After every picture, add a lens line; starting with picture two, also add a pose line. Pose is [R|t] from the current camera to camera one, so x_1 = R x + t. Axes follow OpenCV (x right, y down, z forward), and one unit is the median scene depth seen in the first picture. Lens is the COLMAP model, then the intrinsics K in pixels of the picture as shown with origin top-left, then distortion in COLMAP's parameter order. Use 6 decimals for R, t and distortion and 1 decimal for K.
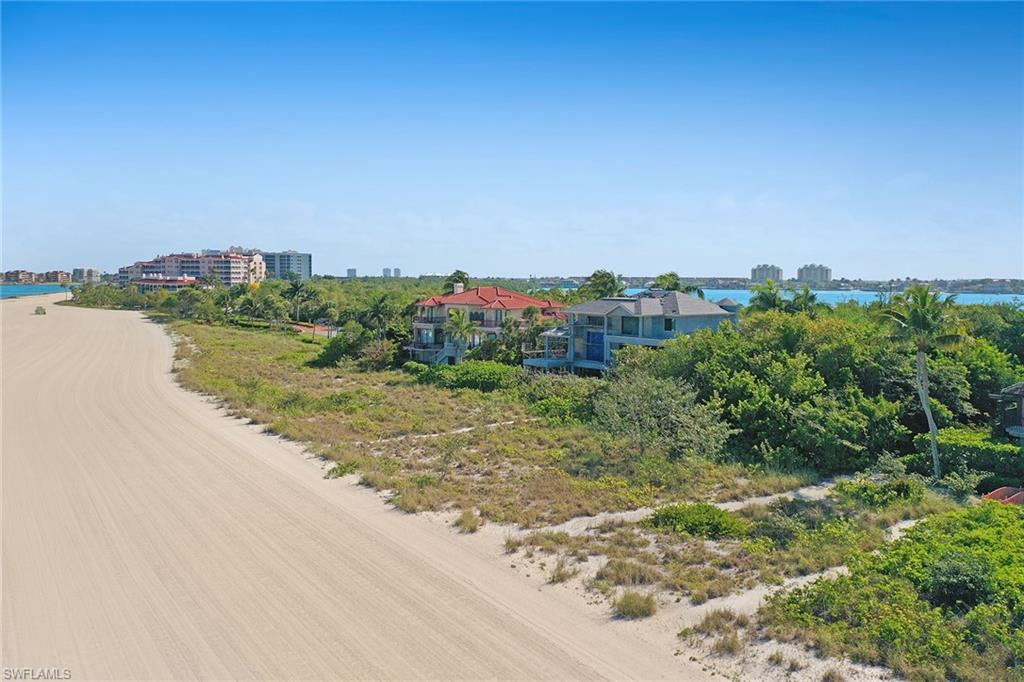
lens RADIAL K [[872.5, 0, 512.0], [0, 872.5, 341.0], [0, 0, 1]] dist [-0.000395, -0.001793]
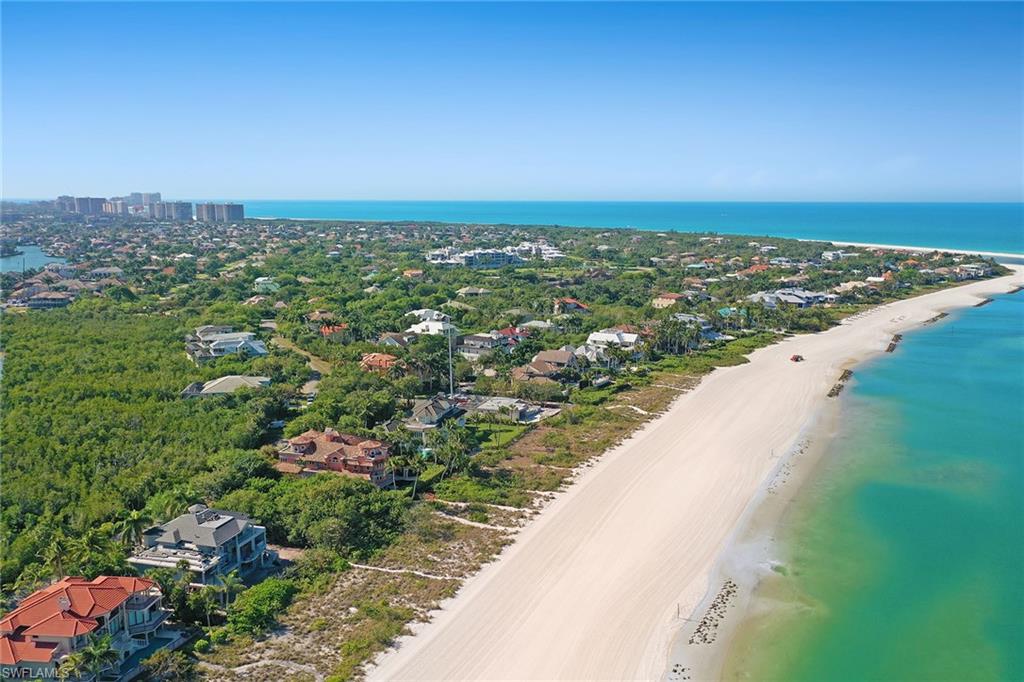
lens RADIAL K [[872.5, 0, 512.0], [0, 872.5, 341.0], [0, 0, 1]] dist [-0.000395, -0.001793]
pose [[-0.583244, -0.137874, 0.800511, -3.241062], [0.052527, 0.977026, 0.206547, -1.550695], [-0.810597, 0.162516, -0.562602, 3.168383]]
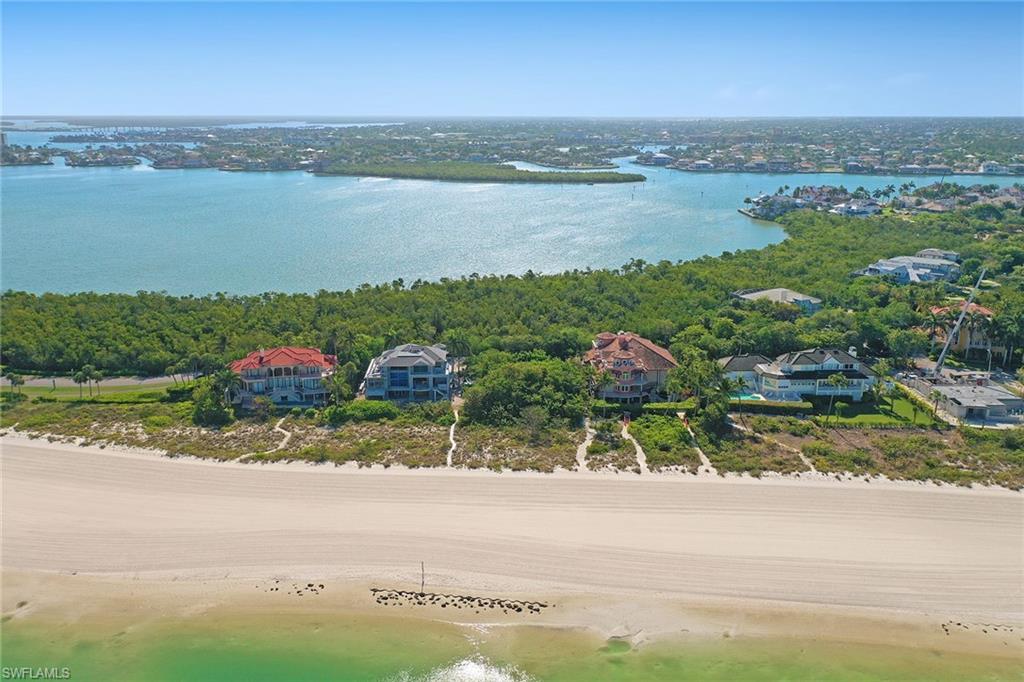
lens RADIAL K [[854.4, 0, 512.0], [0, 854.4, 341.0], [0, 0, 1]] dist [0.011177, -0.000795]
pose [[0.587946, -0.224506, 0.777121, -2.993525], [0.062885, 0.970491, 0.232793, -1.233337], [-0.806452, -0.088000, 0.584714, -0.967575]]
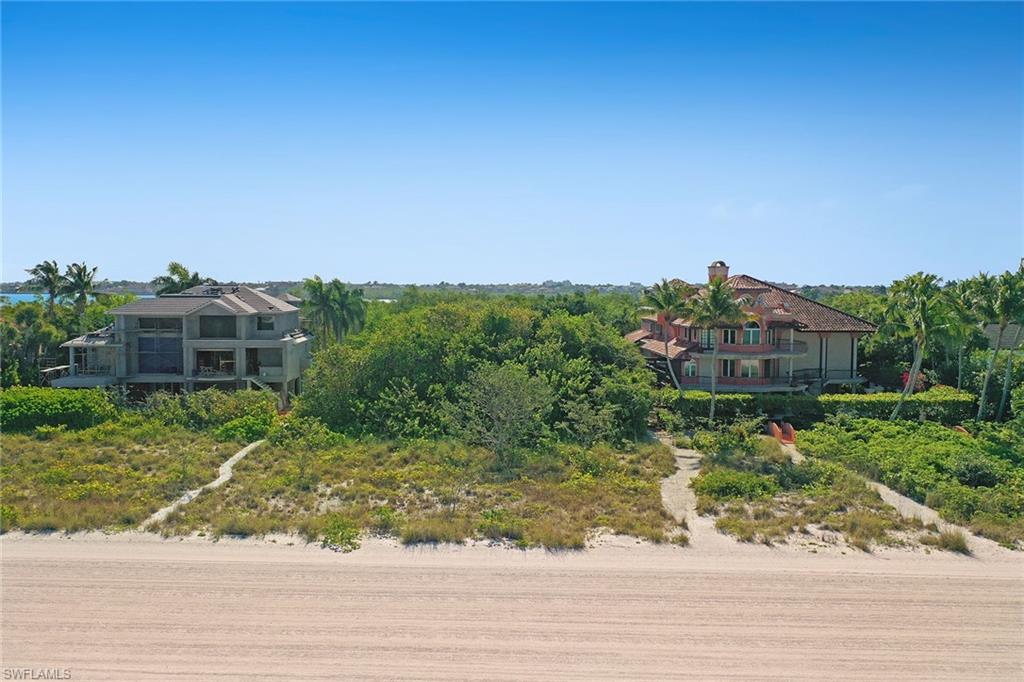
lens RADIAL K [[854.4, 0, 512.0], [0, 854.4, 341.0], [0, 0, 1]] dist [0.011177, -0.000795]
pose [[0.573641, -0.059438, 0.816948, -0.831915], [0.055865, 0.997880, 0.033375, -0.034019], [-0.817200, 0.026493, 0.575745, 0.586291]]
